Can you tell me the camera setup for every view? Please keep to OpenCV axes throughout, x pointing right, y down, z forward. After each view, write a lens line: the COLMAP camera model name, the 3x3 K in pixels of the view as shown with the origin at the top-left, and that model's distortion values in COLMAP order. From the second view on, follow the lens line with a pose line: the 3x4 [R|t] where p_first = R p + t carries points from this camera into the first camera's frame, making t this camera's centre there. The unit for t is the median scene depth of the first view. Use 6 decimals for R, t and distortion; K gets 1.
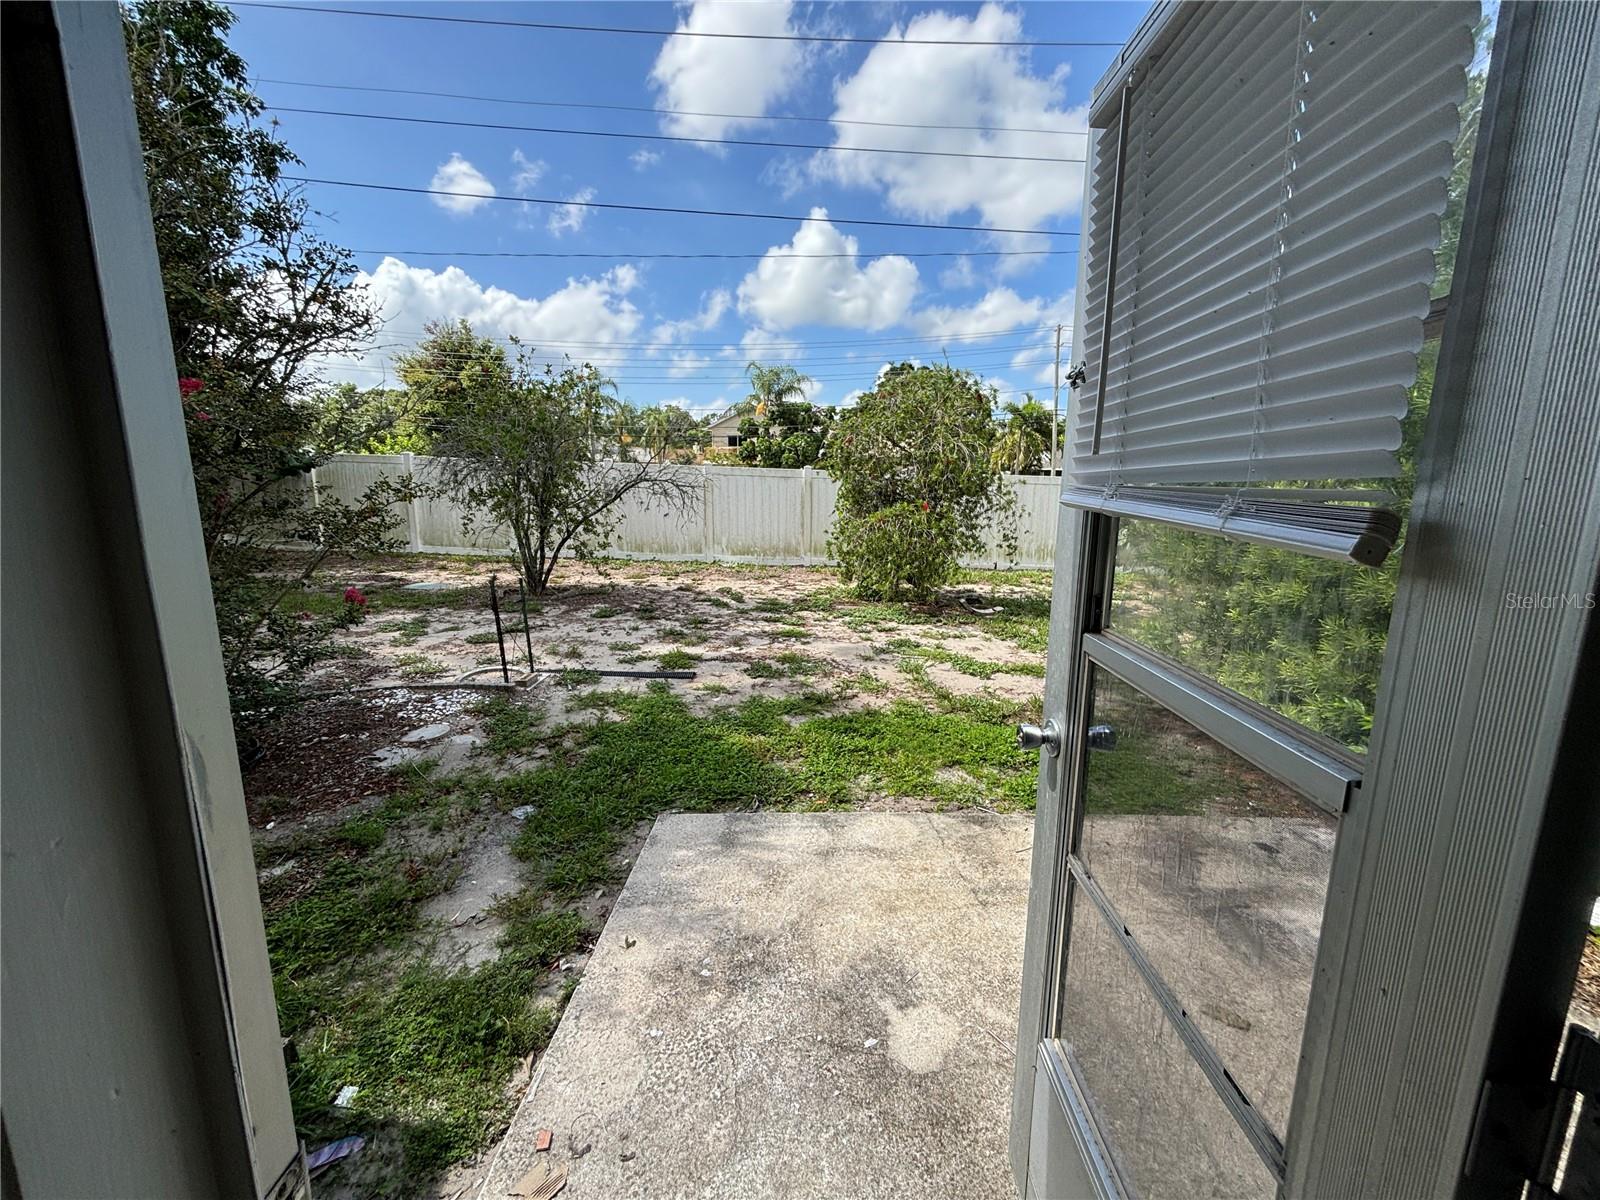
lens RADIAL K [[642.7, 0, 800.0], [0, 642.7, 600.0], [0, 0, 1]] dist [-0.011787, 0.007529]
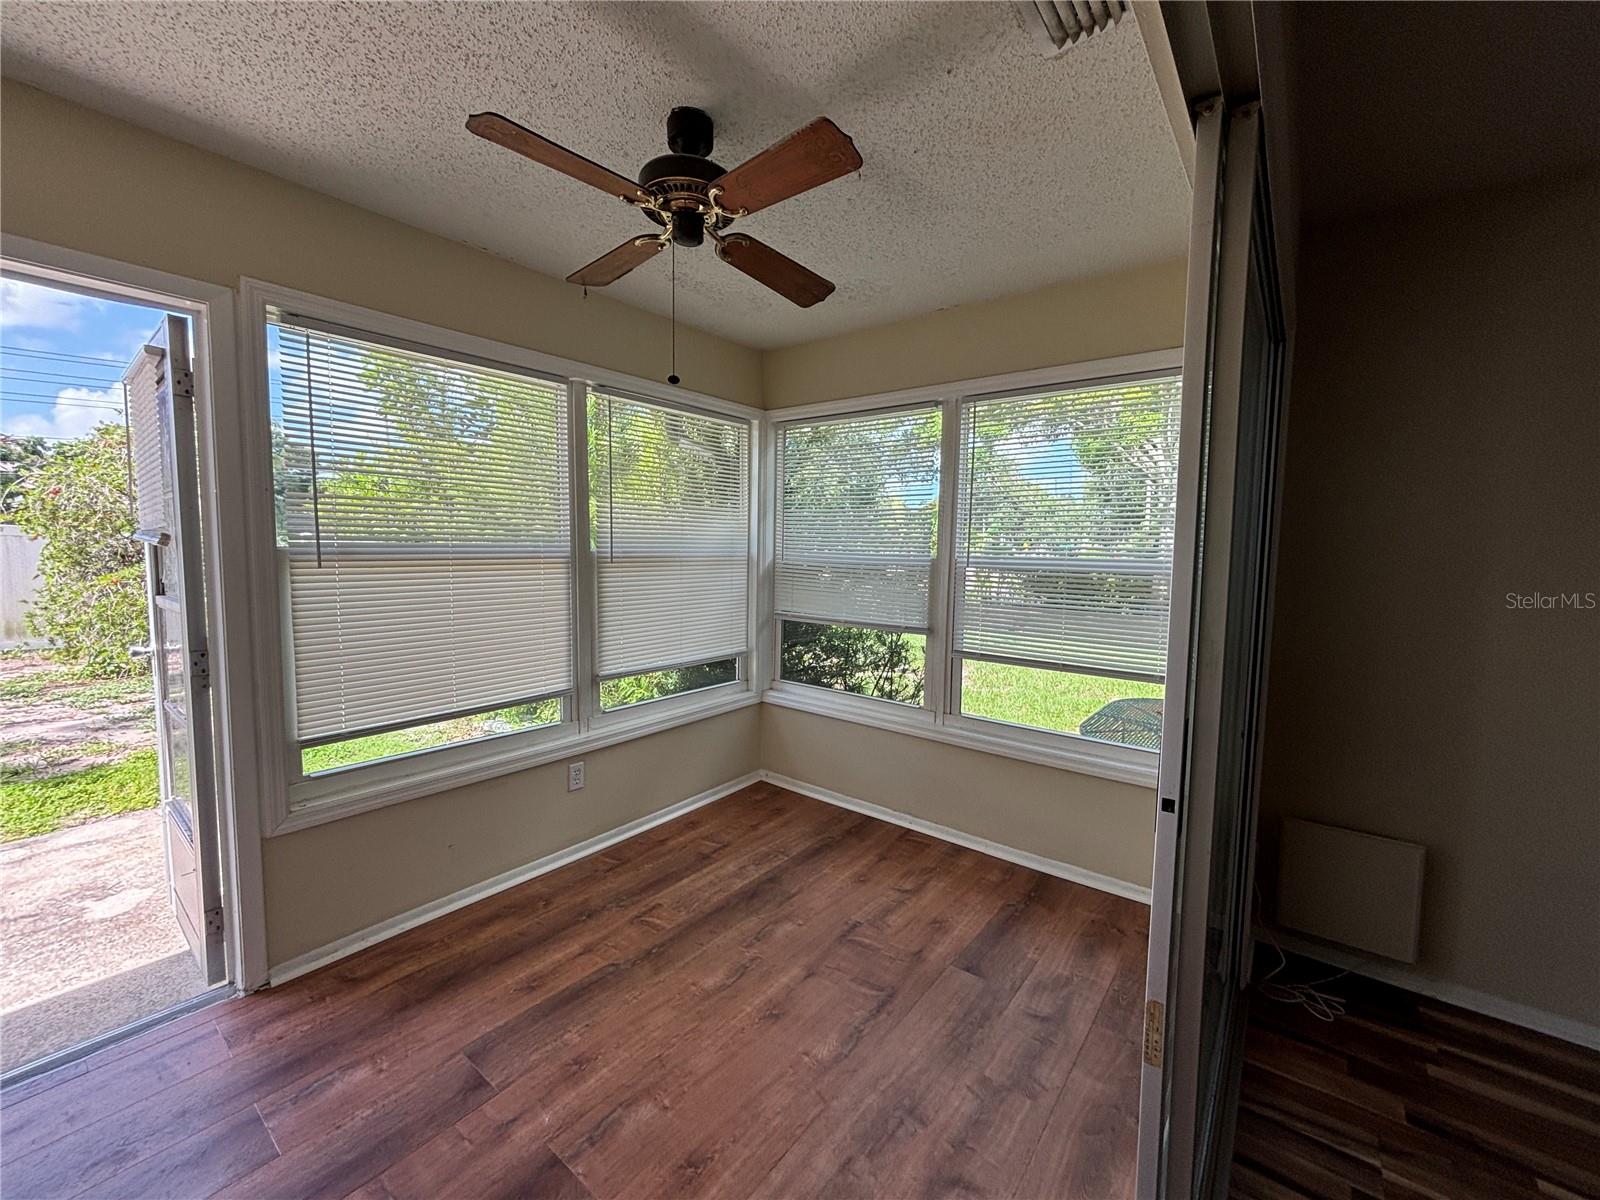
lens RADIAL K [[647.1, 0, 800.0], [0, 647.1, 592.1], [0, 0, 1]] dist [-0.000002, -0.000222]
pose [[0.617662, -0.052414, 0.784695, 0.011075], [0.139975, 0.989172, -0.044107, 0.094350], [-0.773887, 0.137081, 0.618310, -0.437730]]
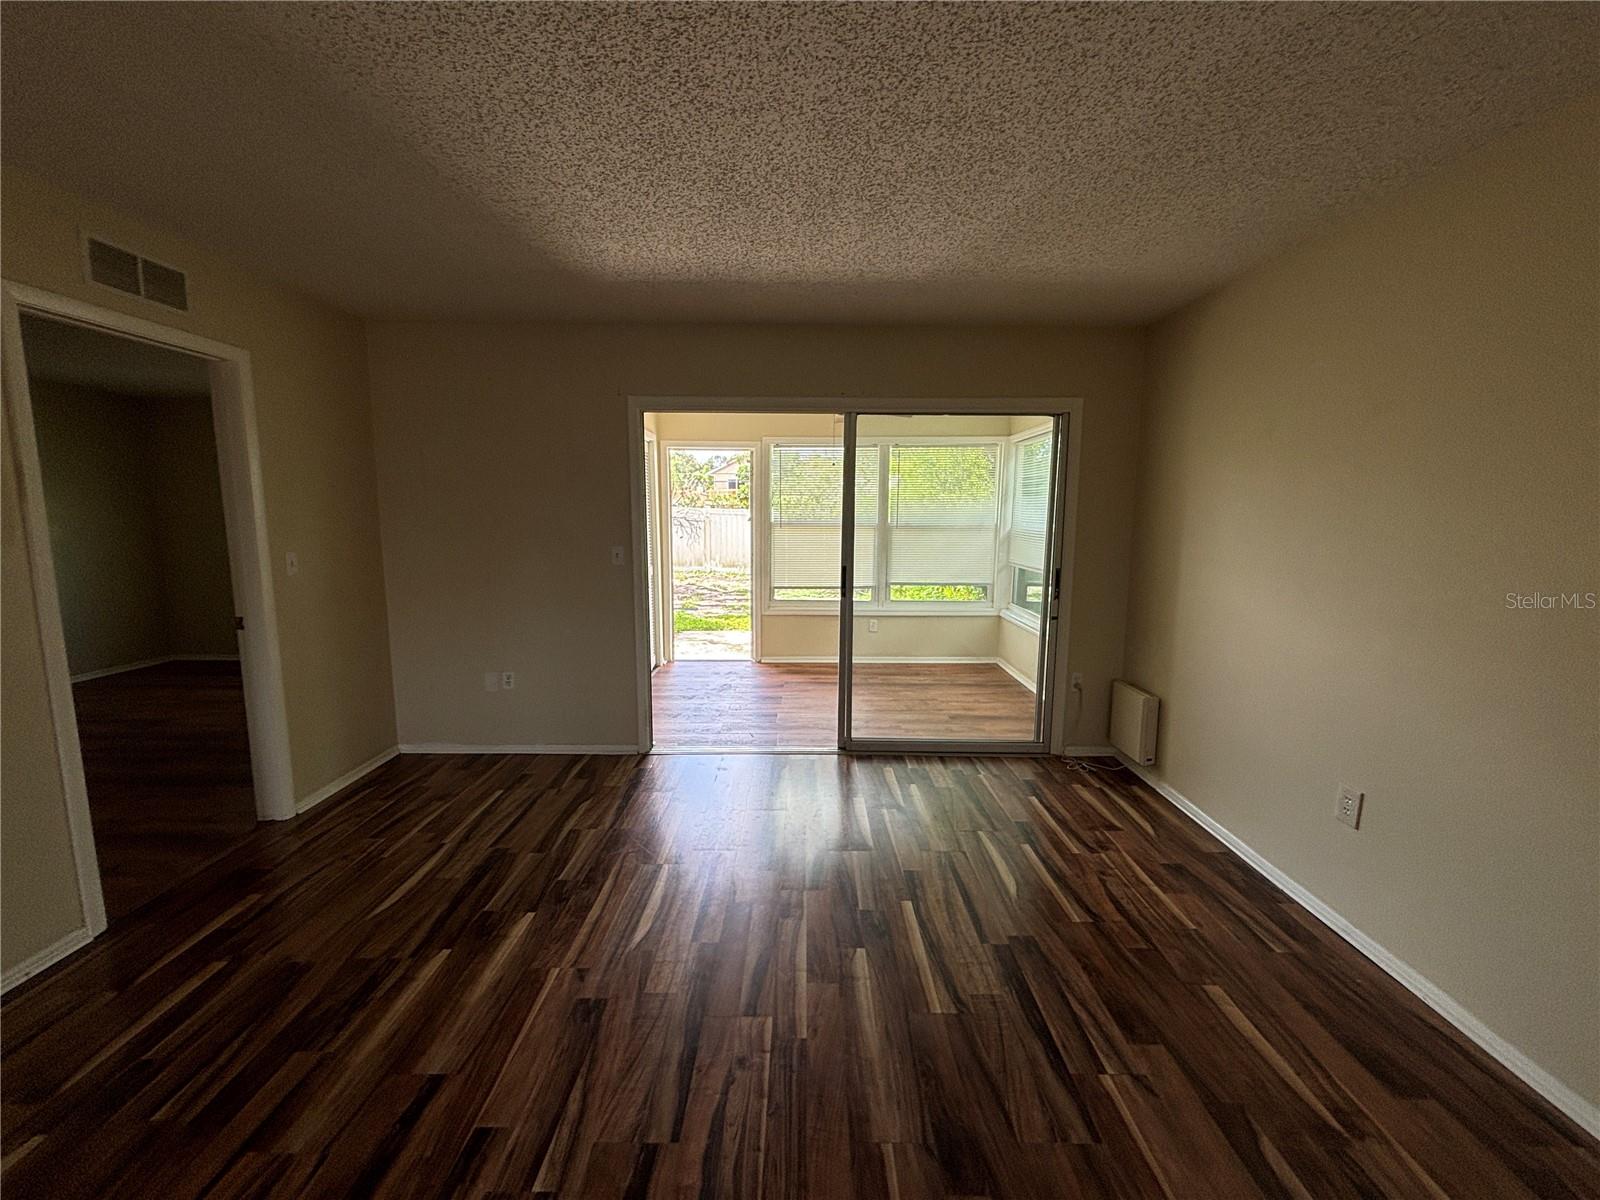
lens RADIAL K [[642.7, 0, 800.0], [0, 642.7, 600.0], [0, 0, 1]] dist [-0.011787, 0.007529]
pose [[0.999990, 0.002569, -0.003585, 0.189655], [-0.002781, 0.998172, -0.060369, 0.227623], [0.003423, 0.060379, 0.998170, -1.161194]]
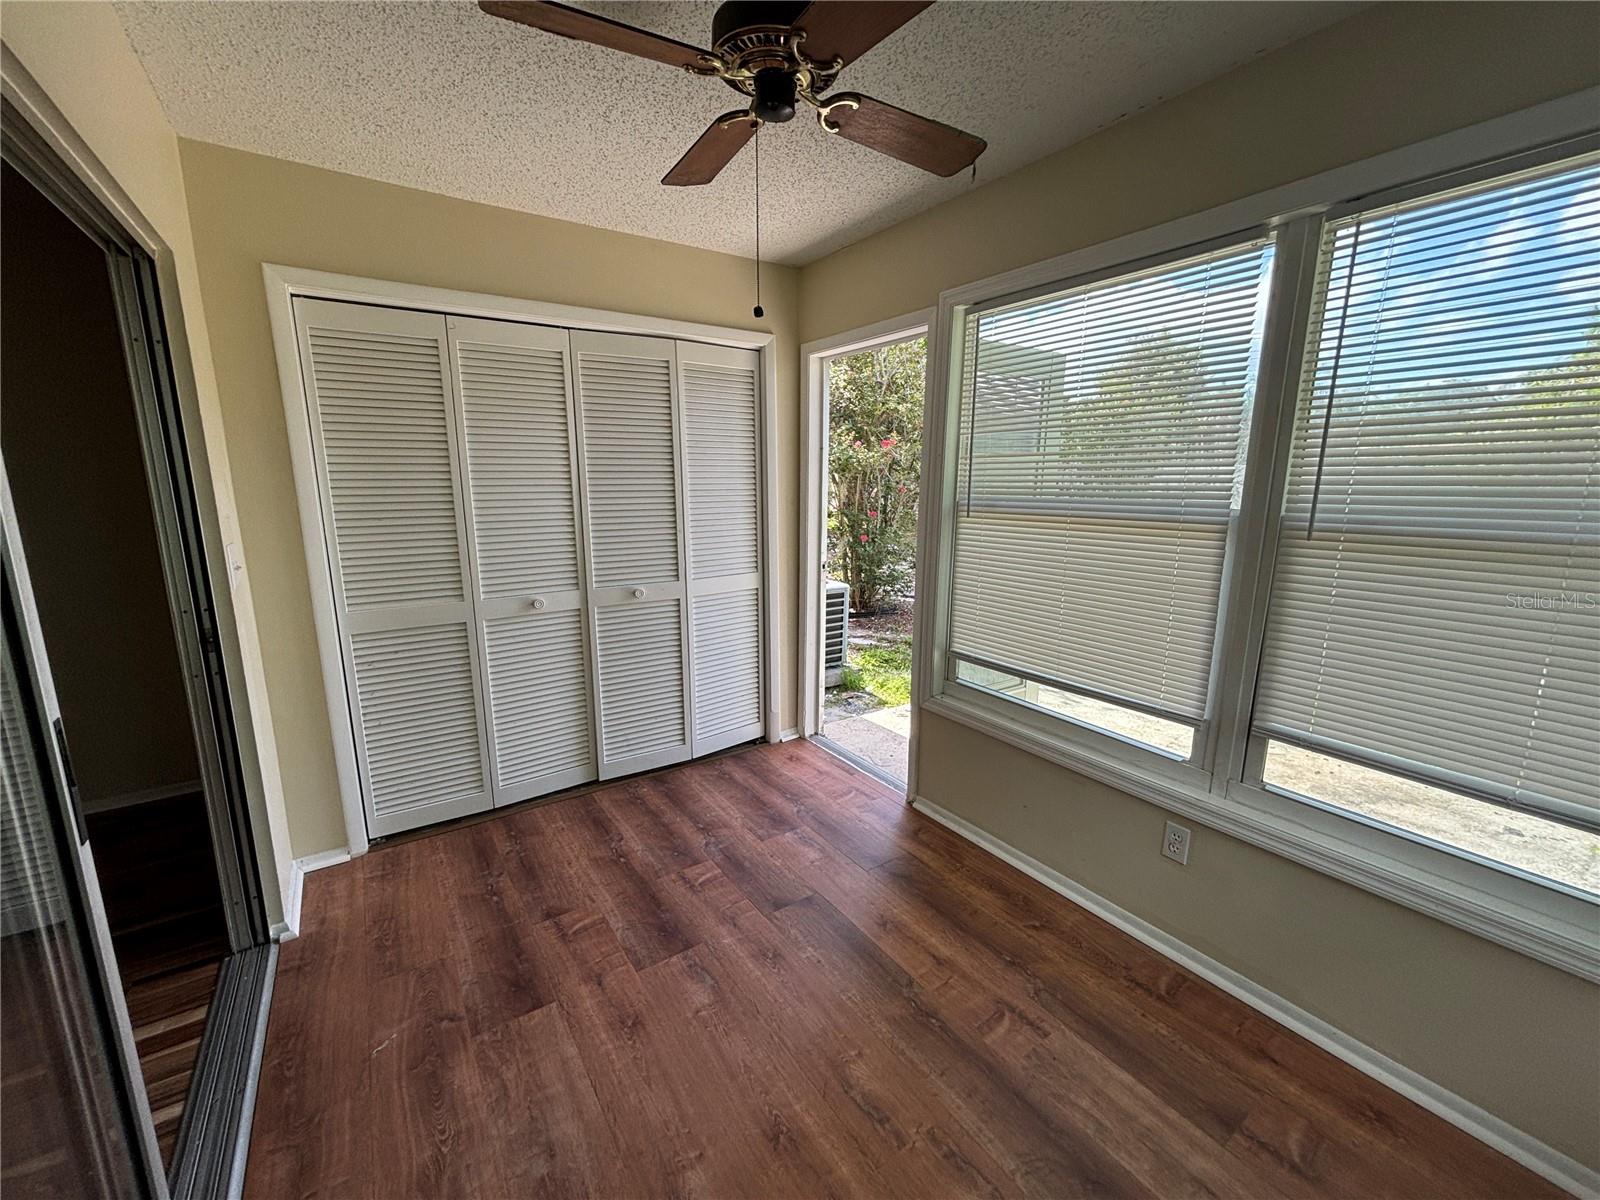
lens RADIAL K [[641.6, 0, 794.7], [0, 641.6, 598.9], [0, 0, 1]] dist [-0.000658, -0.000162]
pose [[0.563626, 0.150664, -0.812173, 0.492206], [-0.155308, 0.985019, 0.074949, 0.063642], [0.811298, 0.083894, 0.578582, -0.334160]]
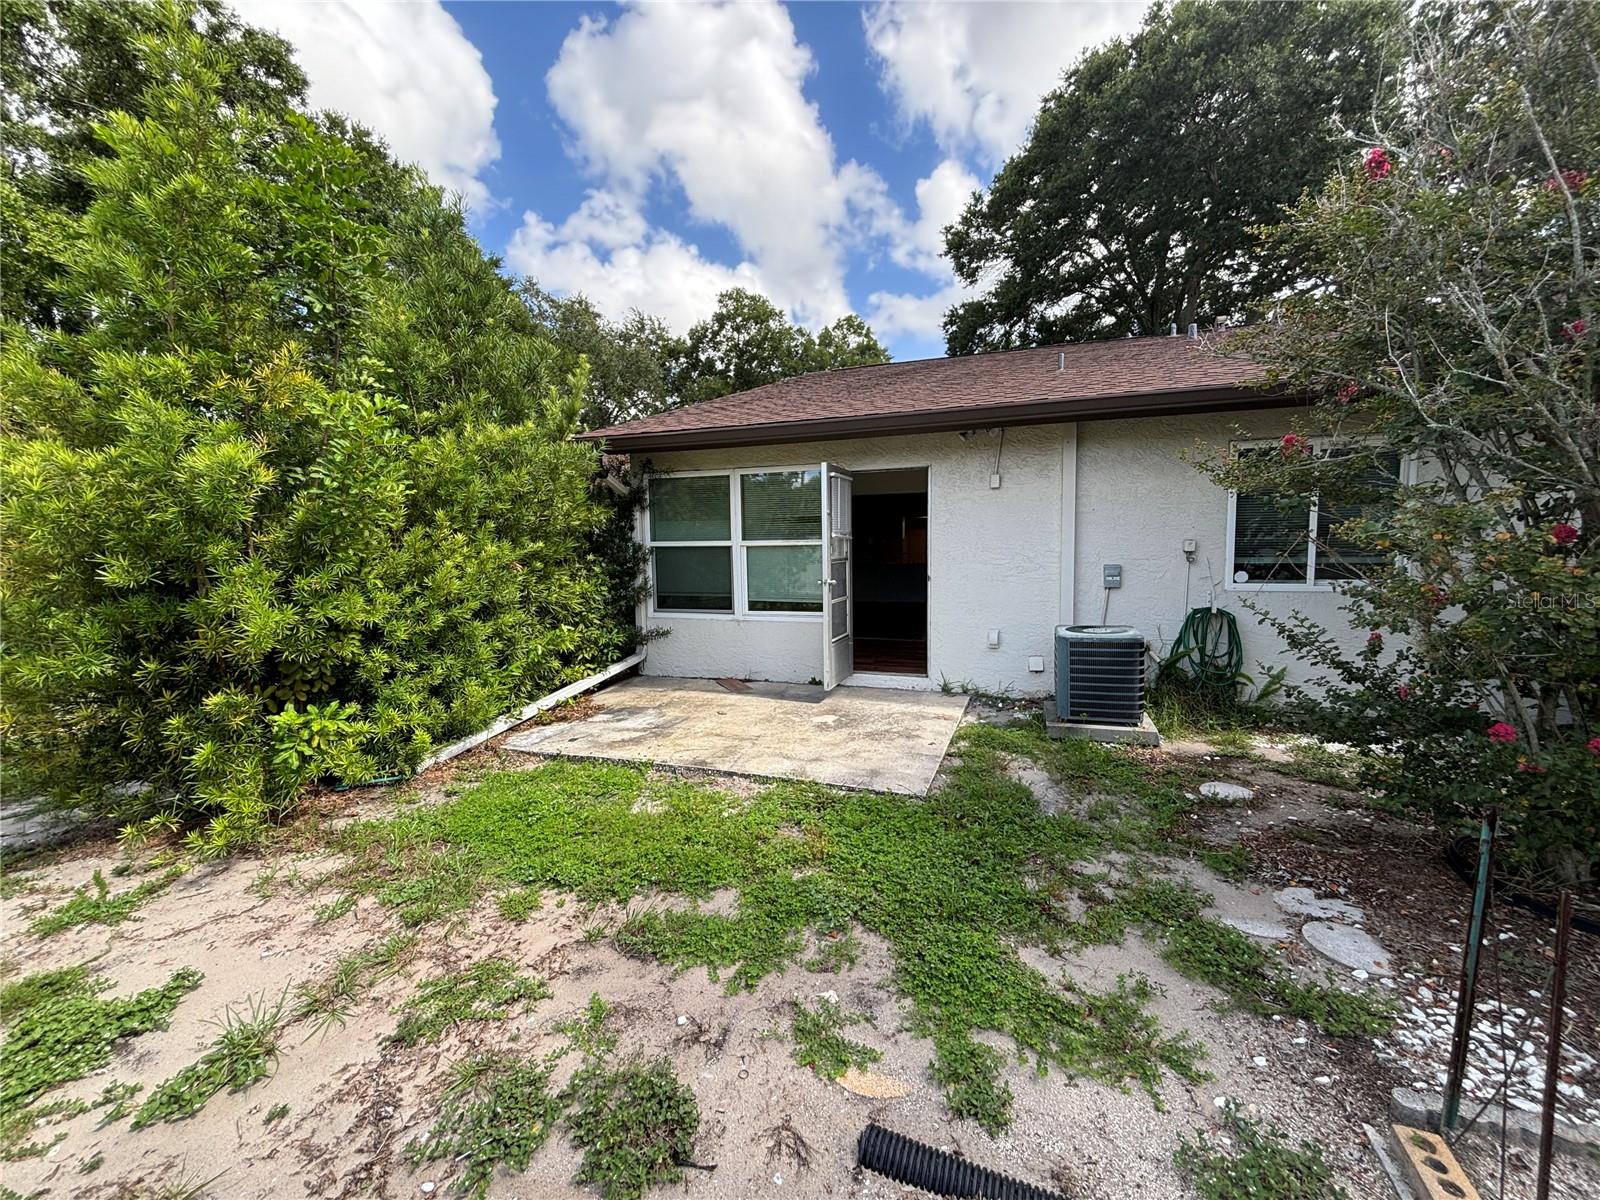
lens RADIAL K [[645.5, 0, 800.9], [0, 645.5, 598.3], [0, 0, 1]] dist [-0.000350, 0.000215]
pose [[-0.942311, -0.020309, 0.334121, -0.245629], [0.068987, 0.964947, 0.253215, -0.218424], [-0.327551, 0.261658, -0.907880, 1.287208]]
